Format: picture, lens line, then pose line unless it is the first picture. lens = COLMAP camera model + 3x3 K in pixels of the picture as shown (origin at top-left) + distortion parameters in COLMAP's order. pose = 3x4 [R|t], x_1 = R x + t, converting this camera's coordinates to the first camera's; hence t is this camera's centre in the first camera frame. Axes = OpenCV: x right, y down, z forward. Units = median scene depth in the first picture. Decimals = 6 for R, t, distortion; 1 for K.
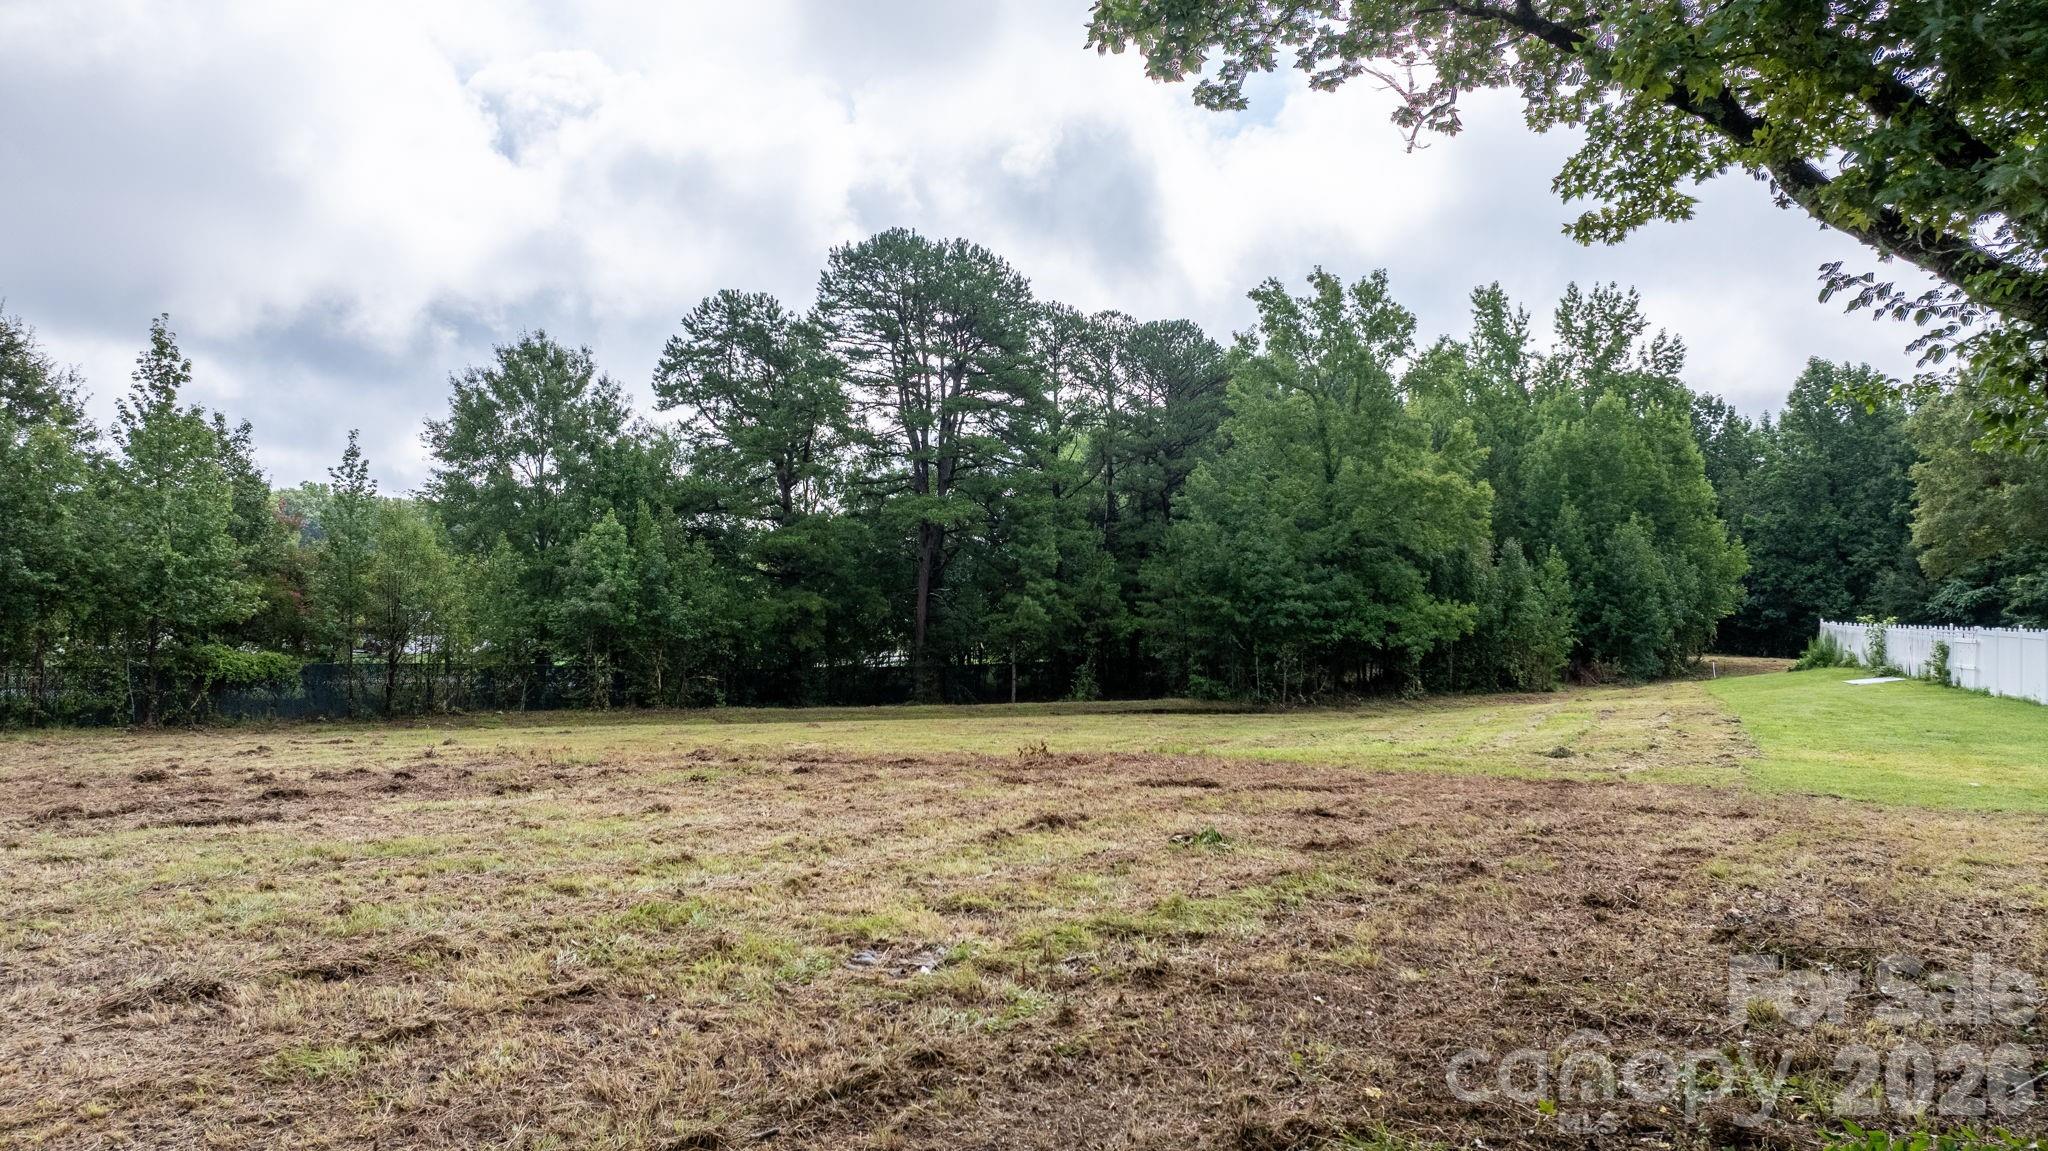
lens RADIAL K [[1423.7, 0, 1028.4], [0, 1423.7, 584.4], [0, 0, 1]] dist [-0.059988, 0.063038]
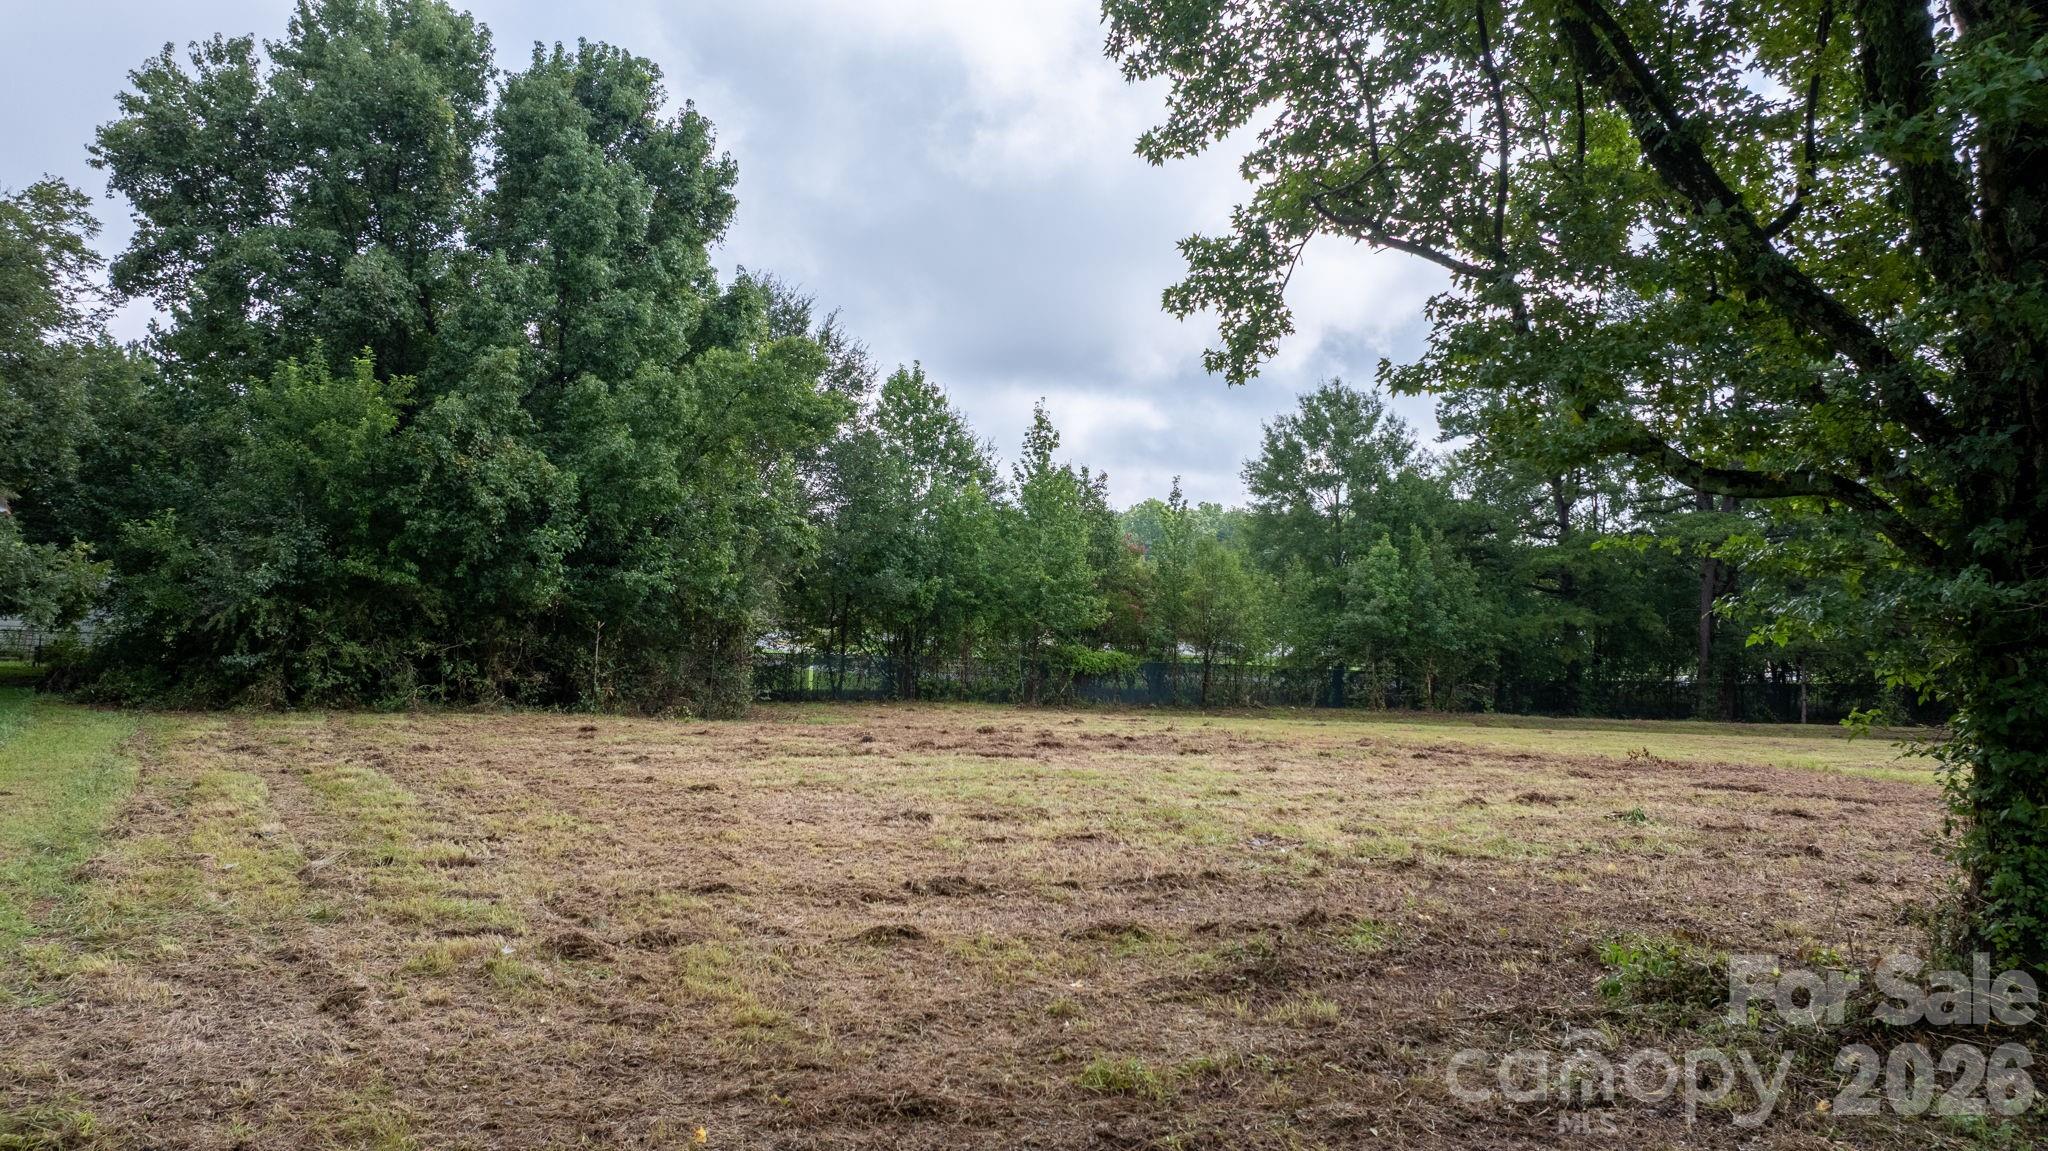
lens RADIAL K [[1423.7, 0, 1028.4], [0, 1423.7, 584.4], [0, 0, 1]] dist [-0.059988, 0.063038]
pose [[0.822522, -0.000263, -0.568734, 0.117654], [-0.003291, 0.999981, -0.005222, -0.005727], [0.568724, 0.006167, 0.822505, -0.100749]]
